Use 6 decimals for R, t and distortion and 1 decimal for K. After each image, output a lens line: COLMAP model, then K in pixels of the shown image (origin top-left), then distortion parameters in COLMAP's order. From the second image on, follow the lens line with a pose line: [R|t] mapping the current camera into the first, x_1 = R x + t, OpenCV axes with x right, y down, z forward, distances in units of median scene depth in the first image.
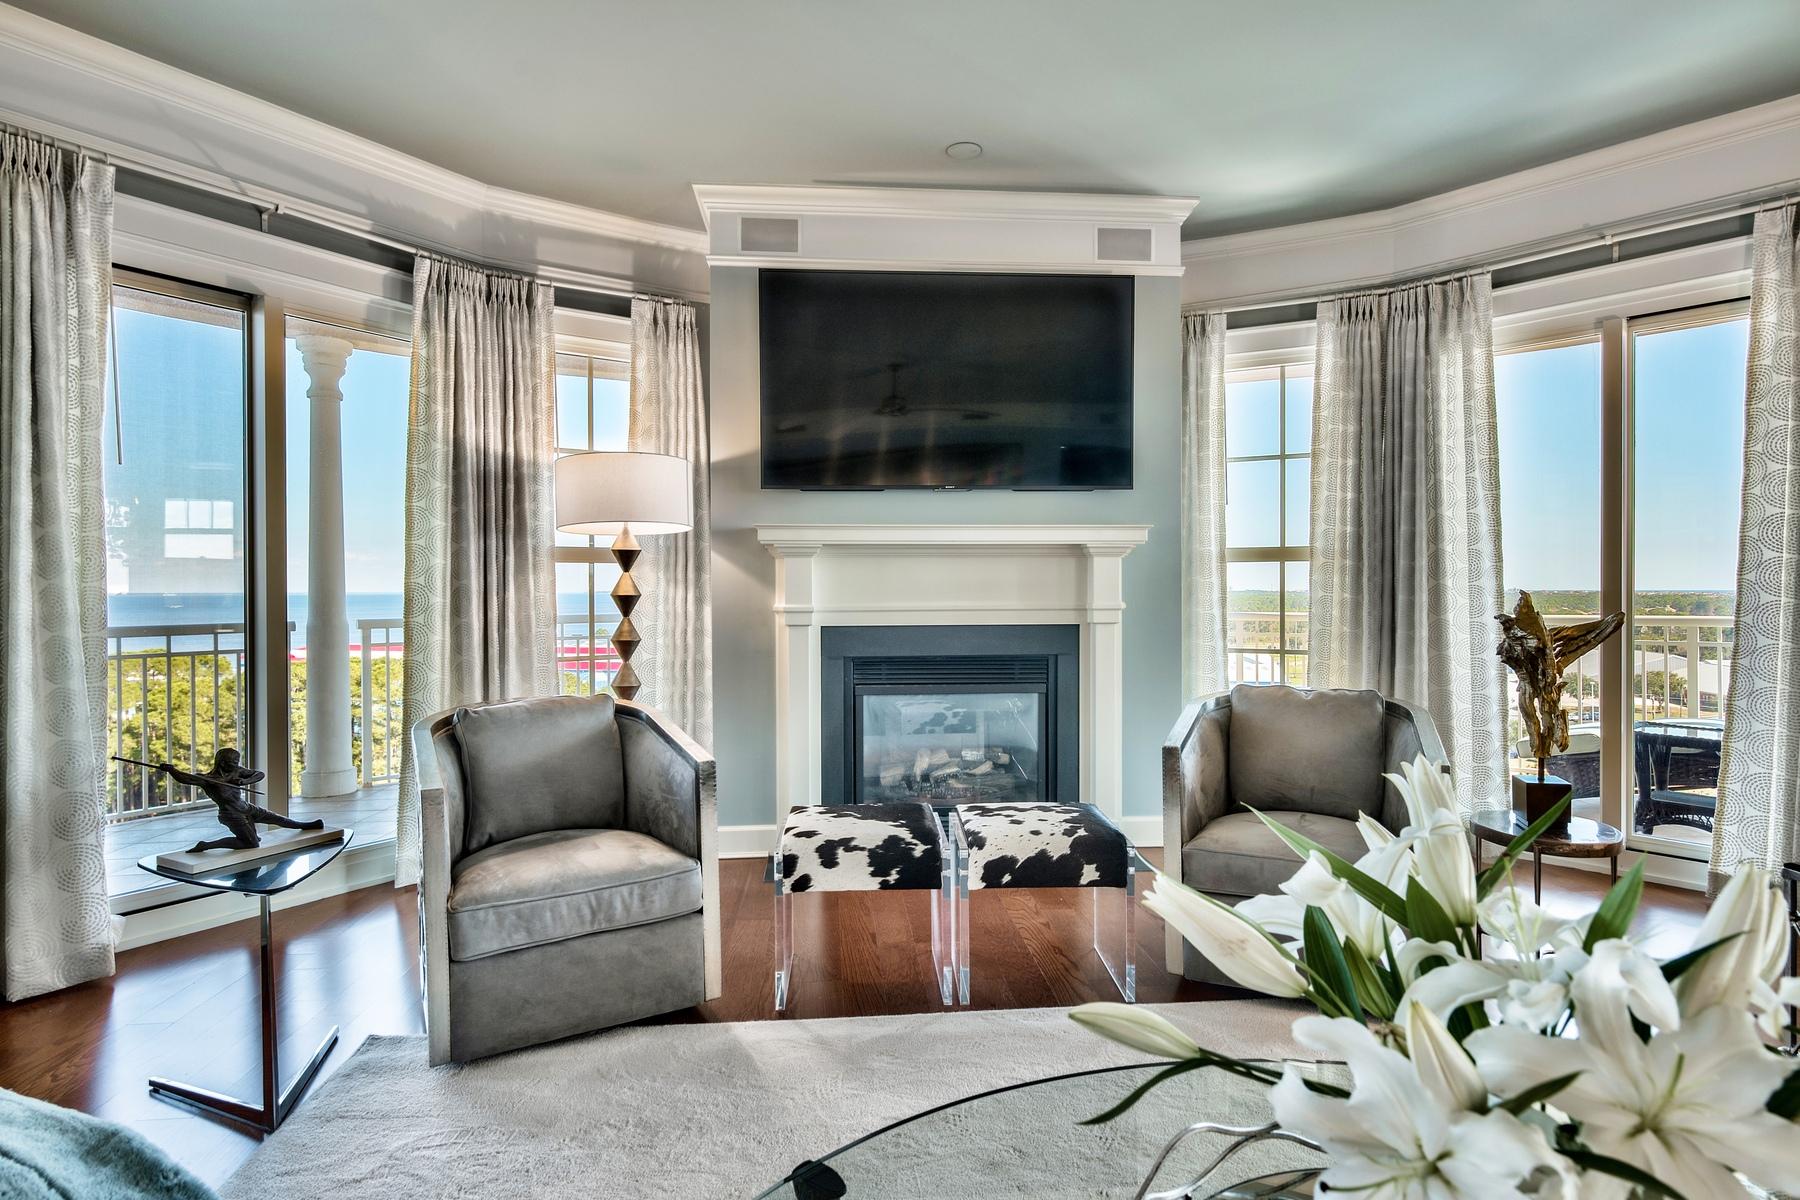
lens RADIAL K [[909.5, 0, 898.1], [0, 909.5, 588.2], [0, 0, 1]] dist [0.006177, -0.001222]
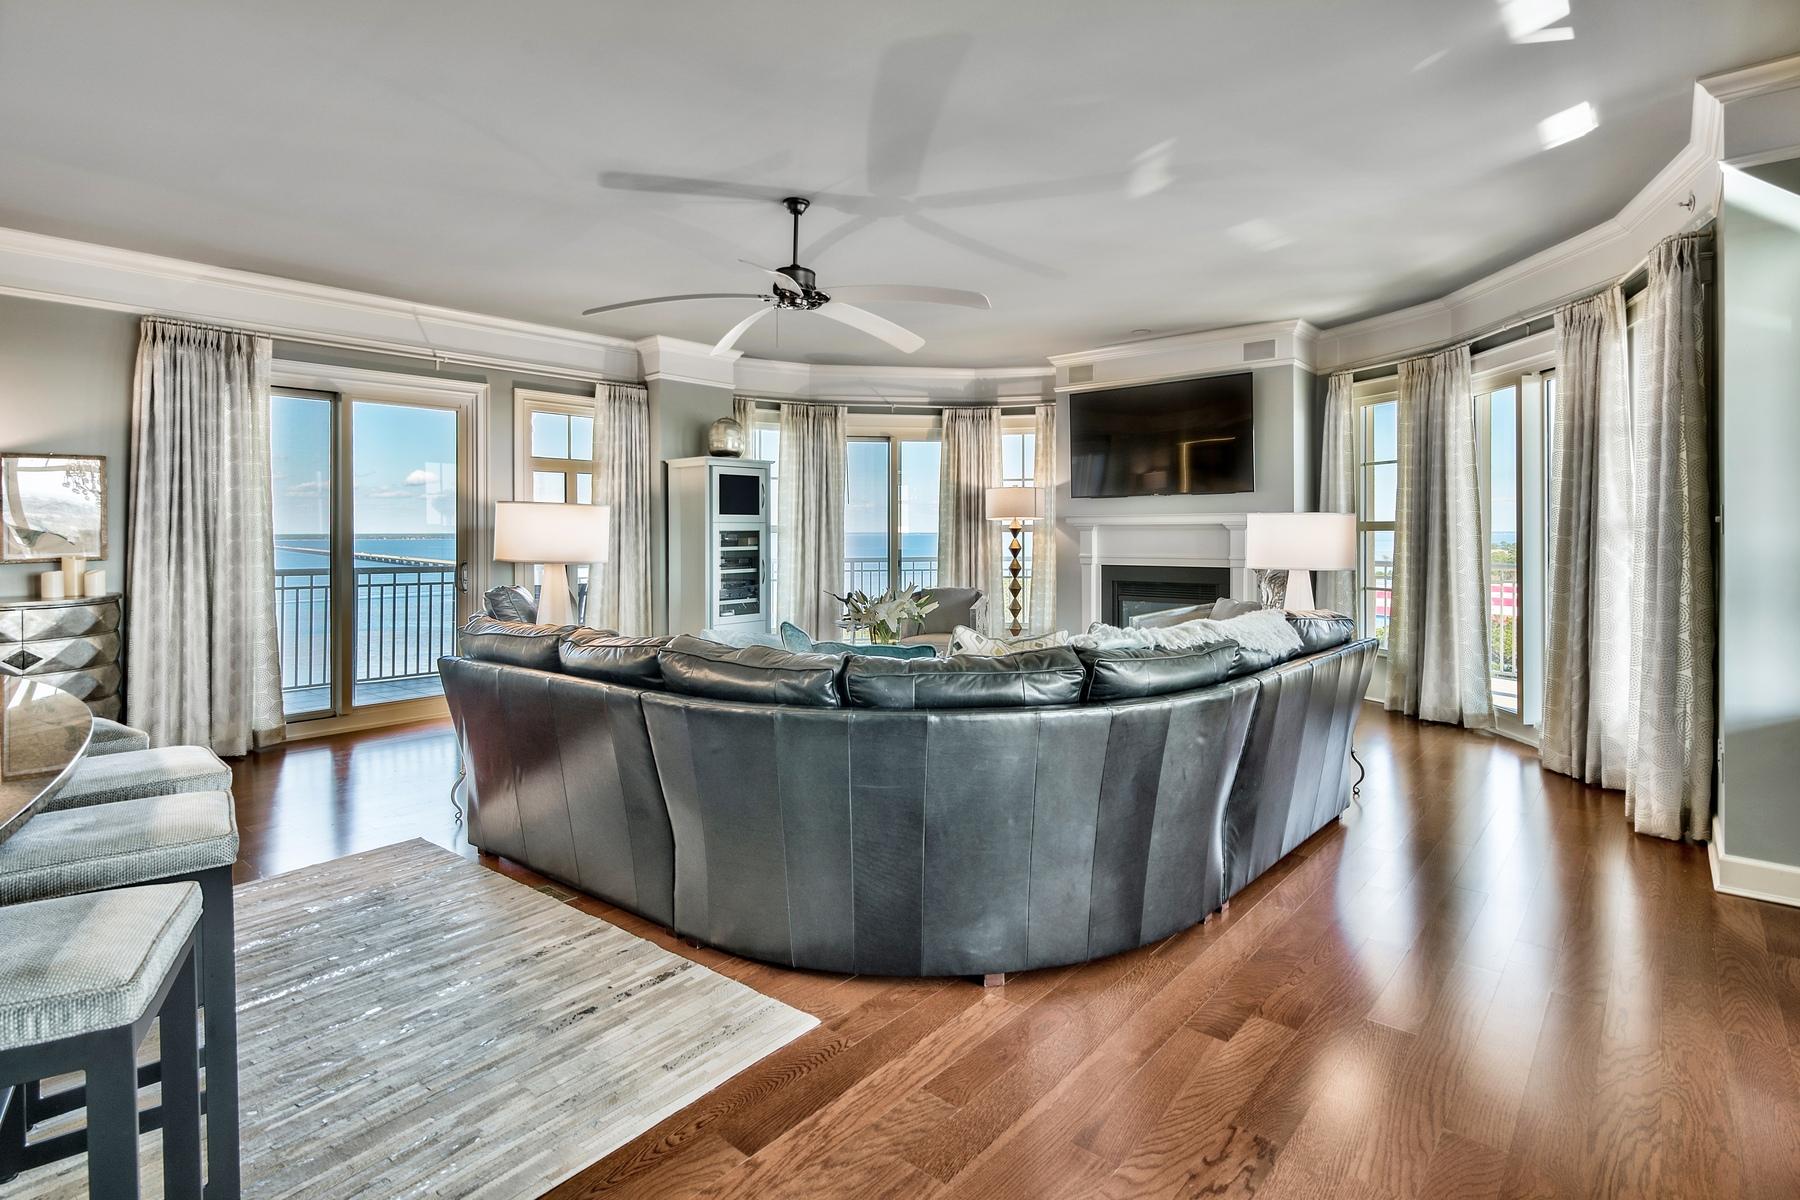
lens RADIAL K [[900.5, 0, 911.8], [0, 900.5, 533.3], [0, 0, 1]] dist [0.003445, -0.002723]
pose [[0.711204, 0.000819, -0.702985, 1.025864], [-0.001122, 0.999999, 0.000031, -0.027850], [0.702984, 0.000767, 0.711205, -0.719293]]
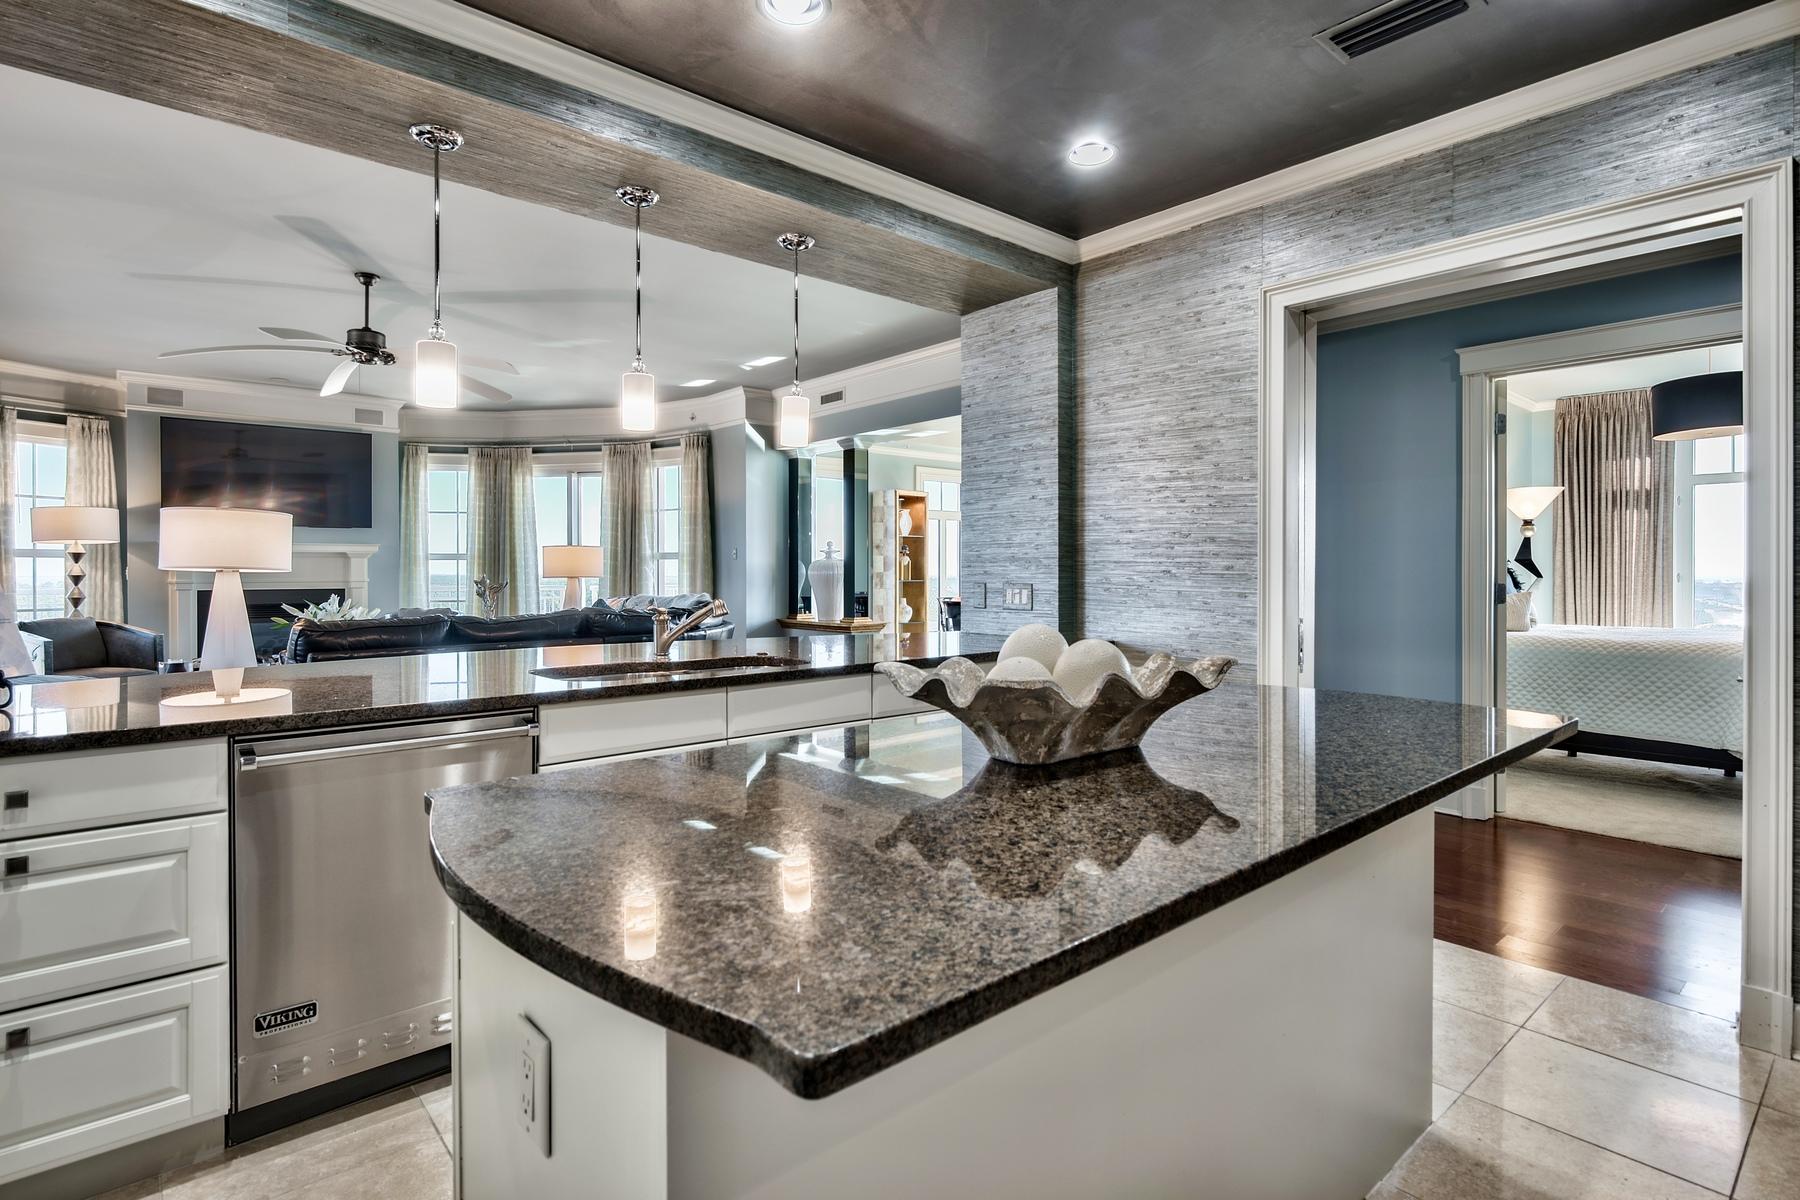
lens RADIAL K [[900.5, 0, 885.8], [0, 900.5, 574.3], [0, 0, 1]] dist [0.003445, -0.002723]
pose [[0.810129, -0.000212, 0.586251, -0.018869], [0.000174, 1.000000, 0.000123, 0.005725], [-0.586251, 0.000002, 0.810129, -1.567334]]
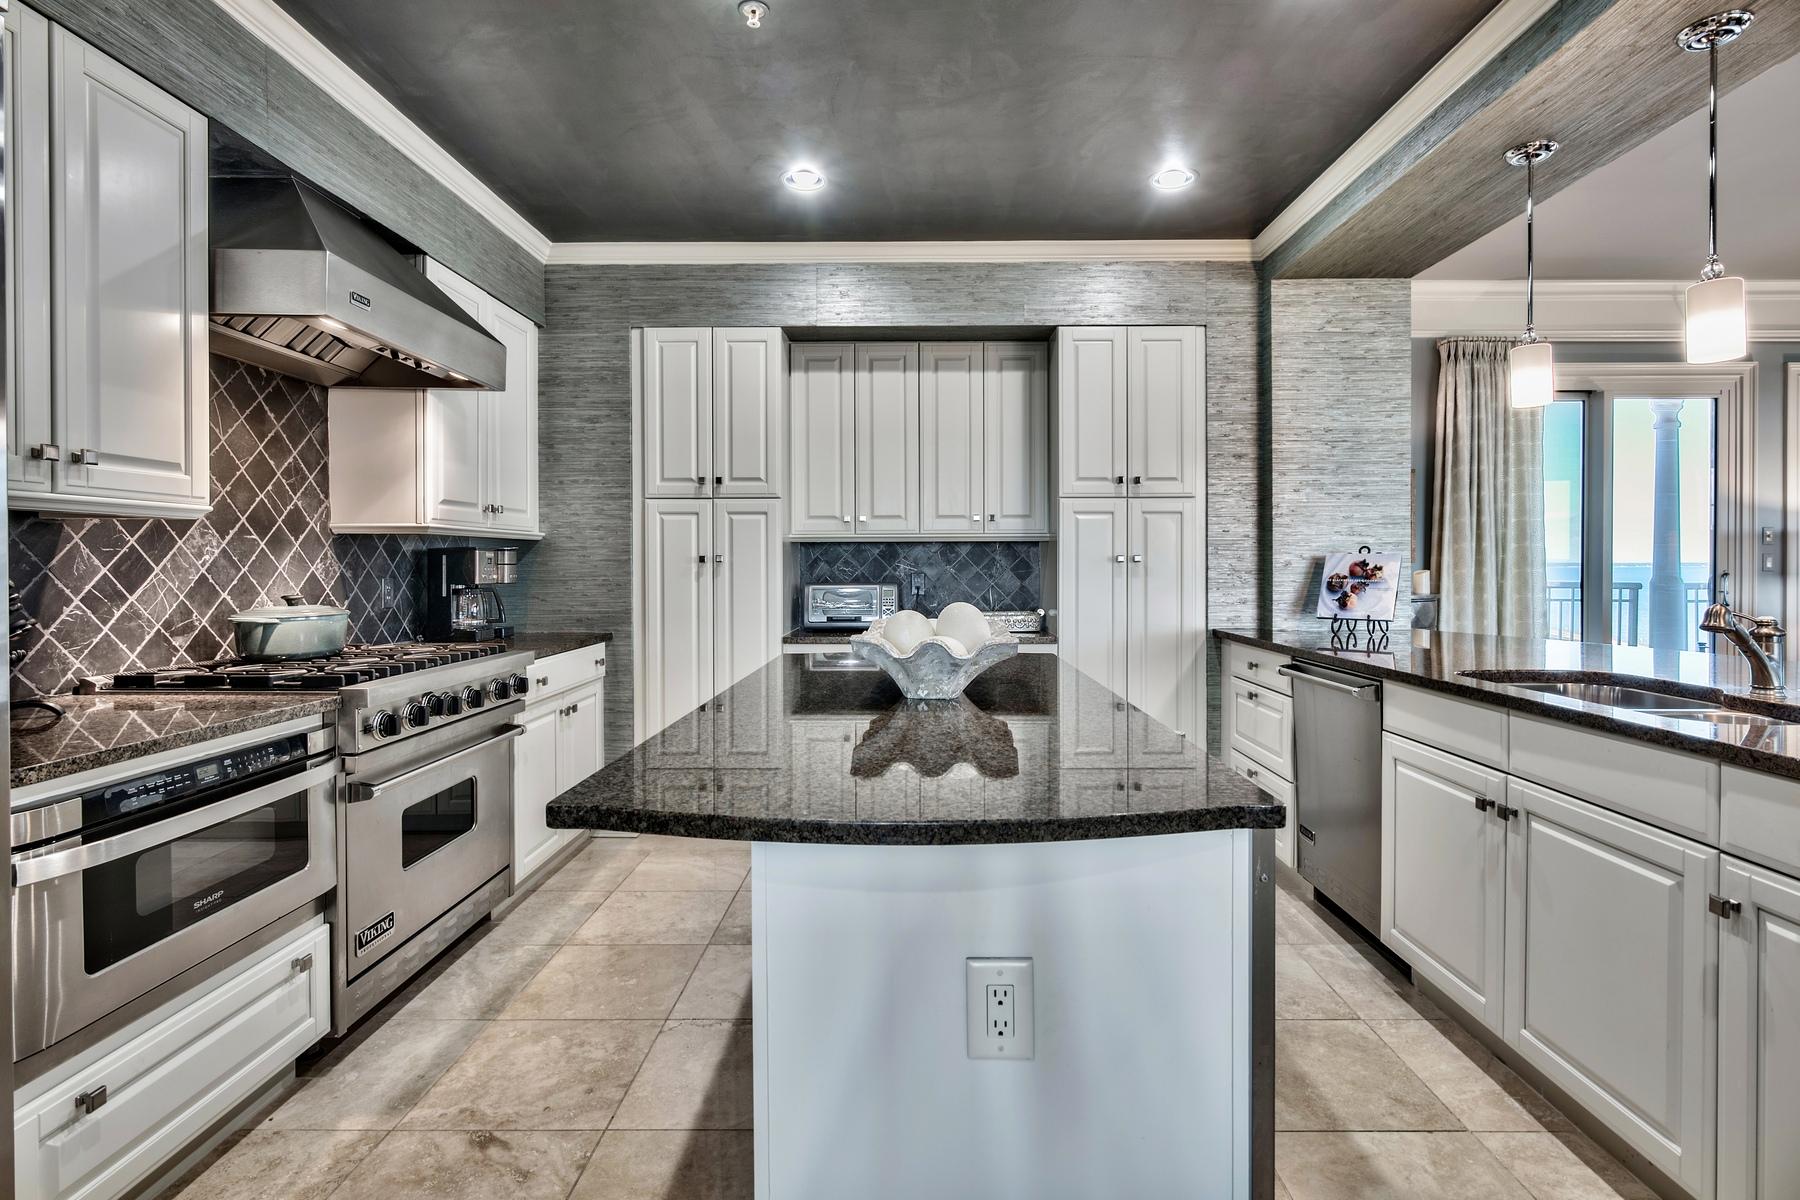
lens RADIAL K [[900.5, 0, 929.1], [0, 900.5, 567.4], [0, 0, 1]] dist [0.003445, -0.002723]
pose [[-0.082297, 0.003732, -0.996601, 0.797161], [-0.002449, 0.999989, 0.003947, 0.015141], [0.996605, 0.002766, -0.082287, -1.261372]]
